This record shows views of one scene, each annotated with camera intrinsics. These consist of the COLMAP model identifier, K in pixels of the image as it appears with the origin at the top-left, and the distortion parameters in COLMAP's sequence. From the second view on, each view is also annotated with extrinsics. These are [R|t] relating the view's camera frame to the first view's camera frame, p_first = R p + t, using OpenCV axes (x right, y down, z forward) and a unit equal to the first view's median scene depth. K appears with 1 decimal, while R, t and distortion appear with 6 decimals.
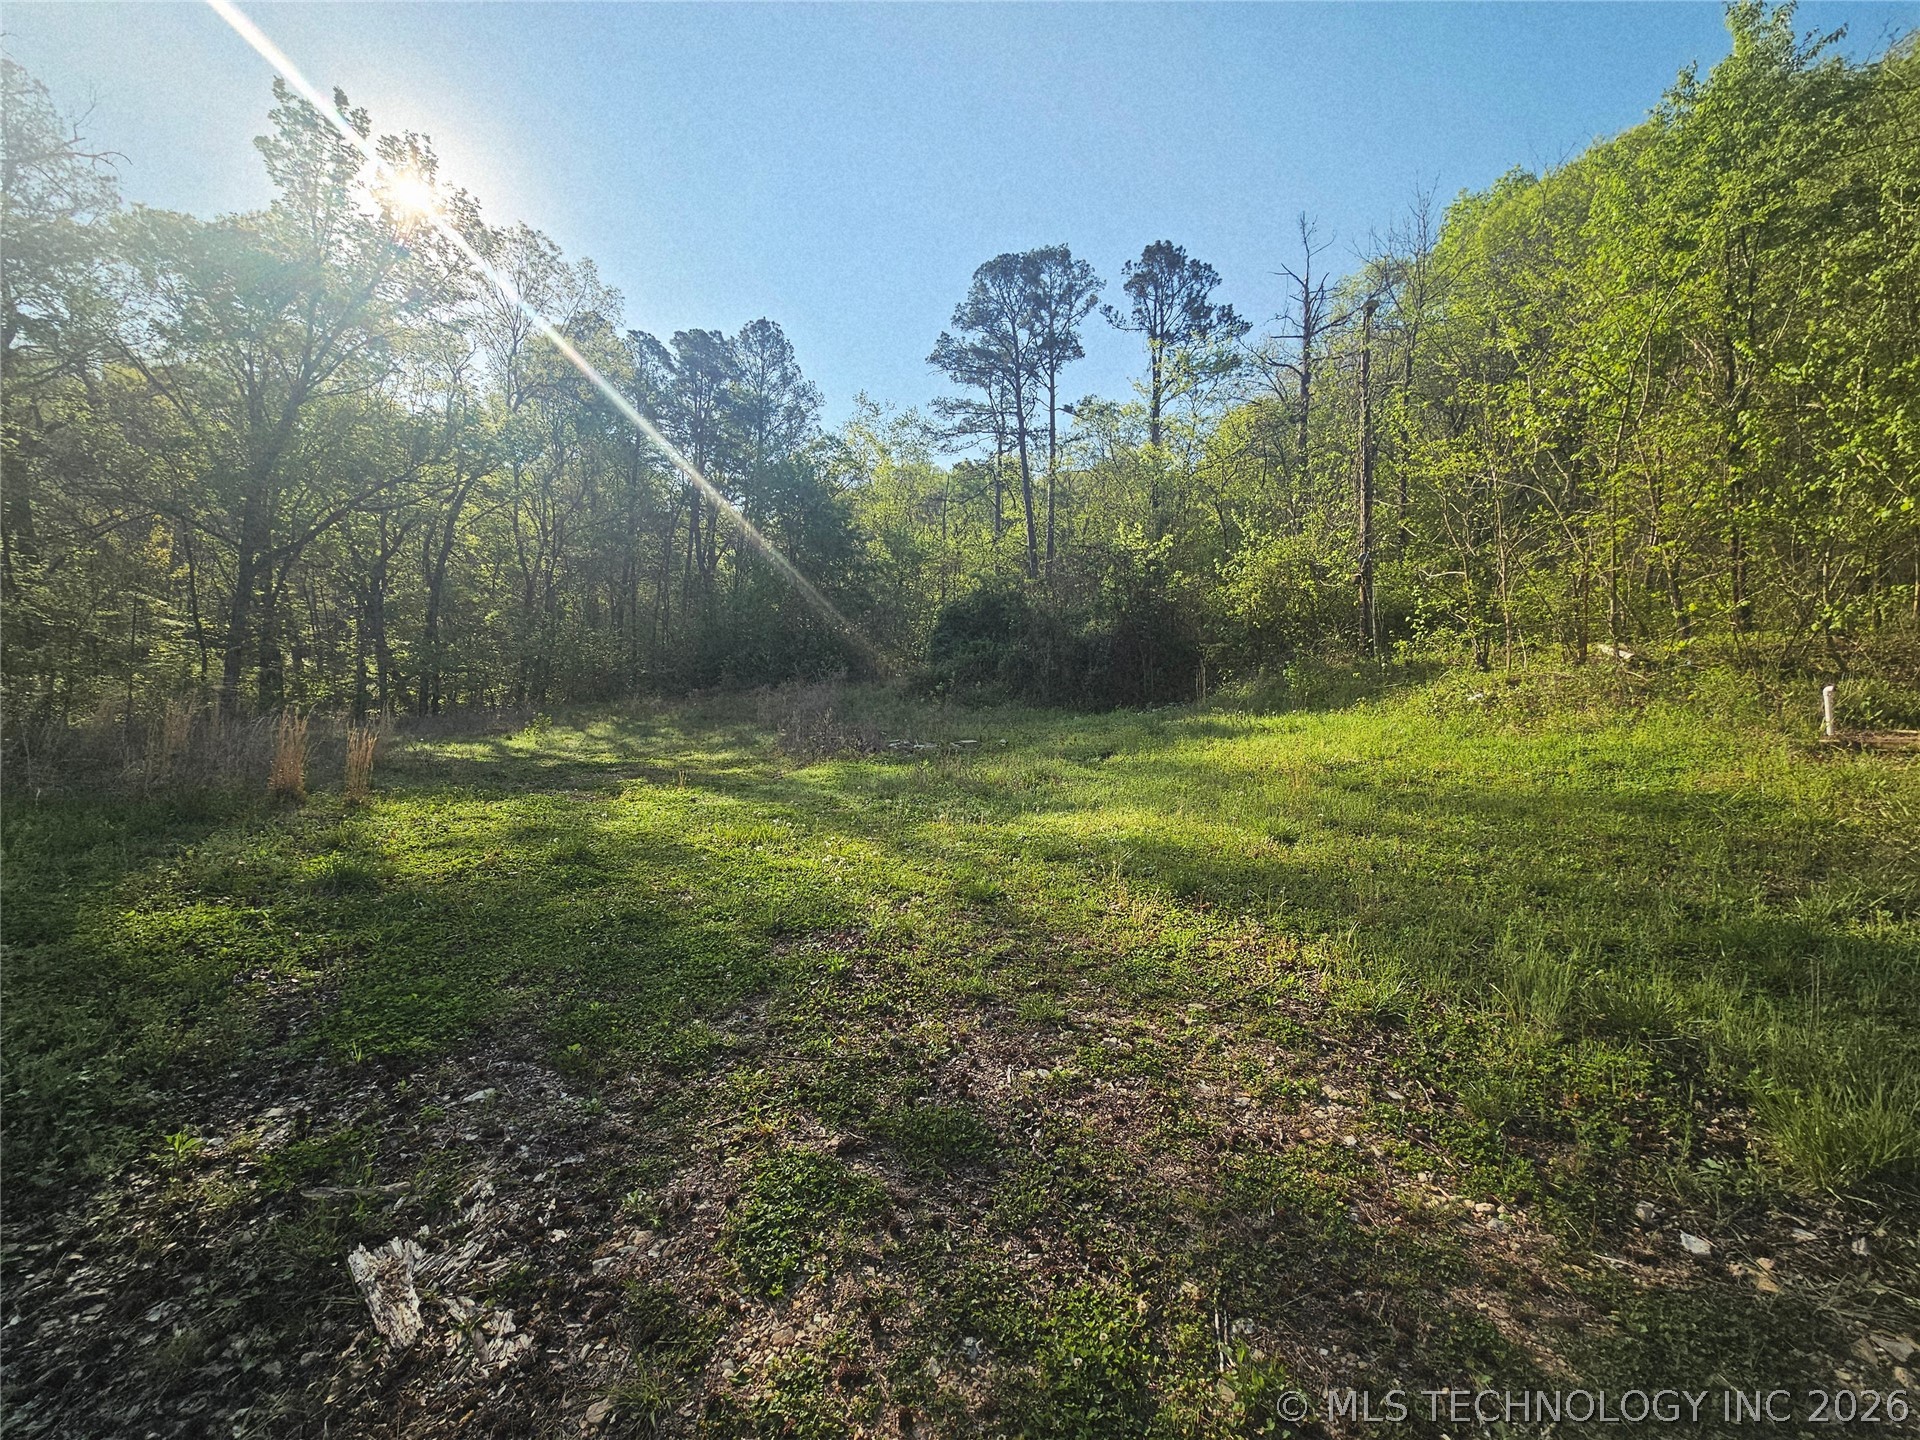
lens RADIAL K [[788.9, 0, 955.1], [0, 788.9, 713.6], [0, 0, 1]] dist [-0.004798, 0.001834]
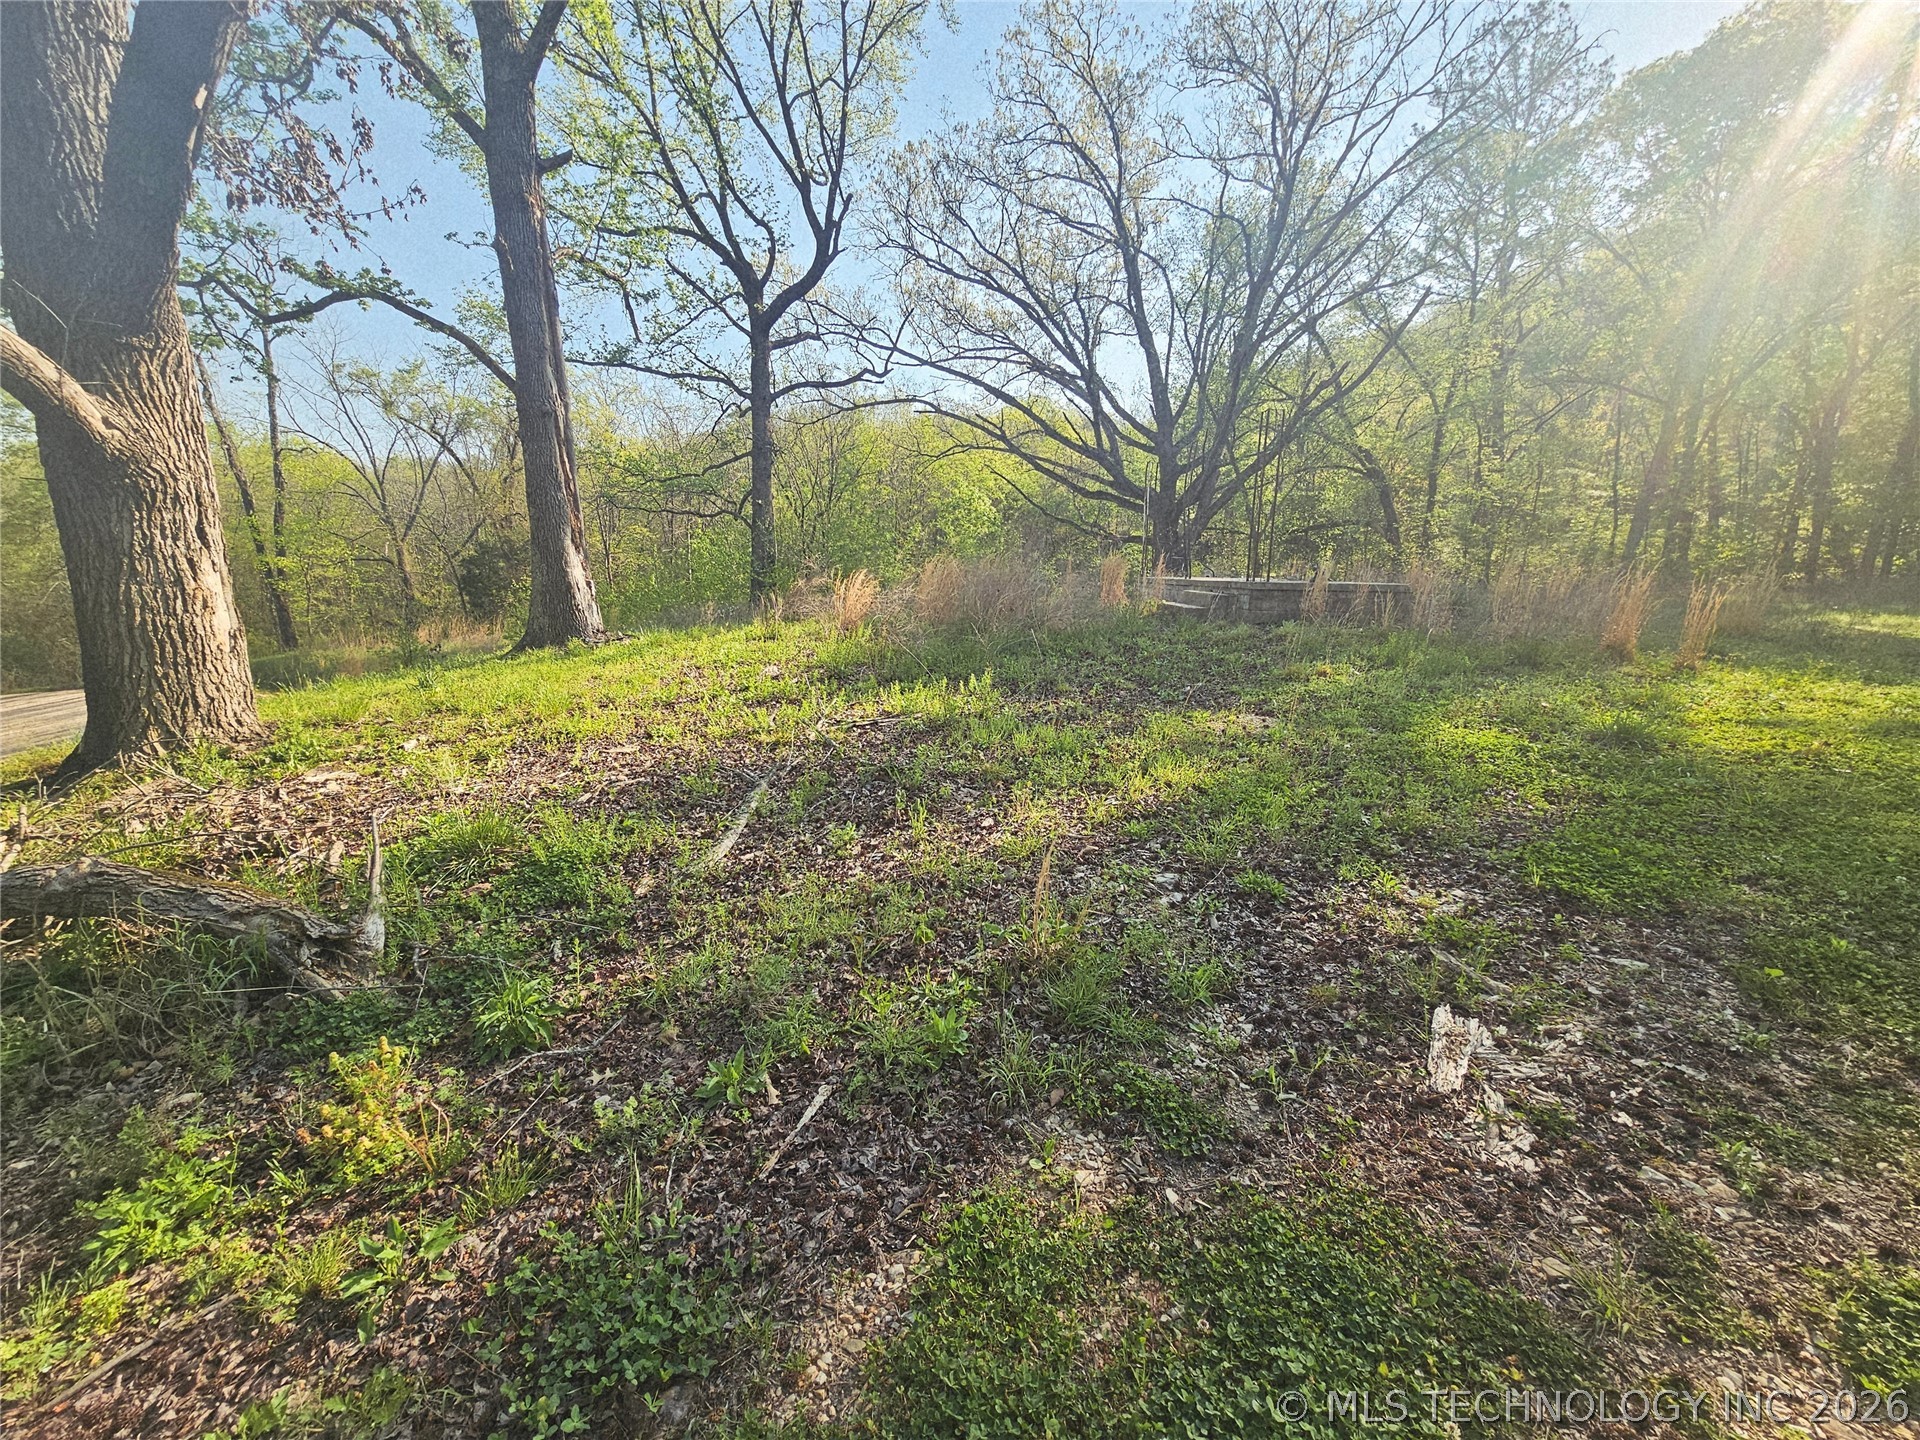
lens RADIAL K [[788.9, 0, 955.4], [0, 788.9, 727.6], [0, 0, 1]] dist [-0.004798, 0.001834]
pose [[0.108520, 0.178924, -0.977860, 0.110404], [0.001710, 0.983634, 0.180170, 0.026090], [0.994093, -0.021224, 0.106438, 0.072339]]
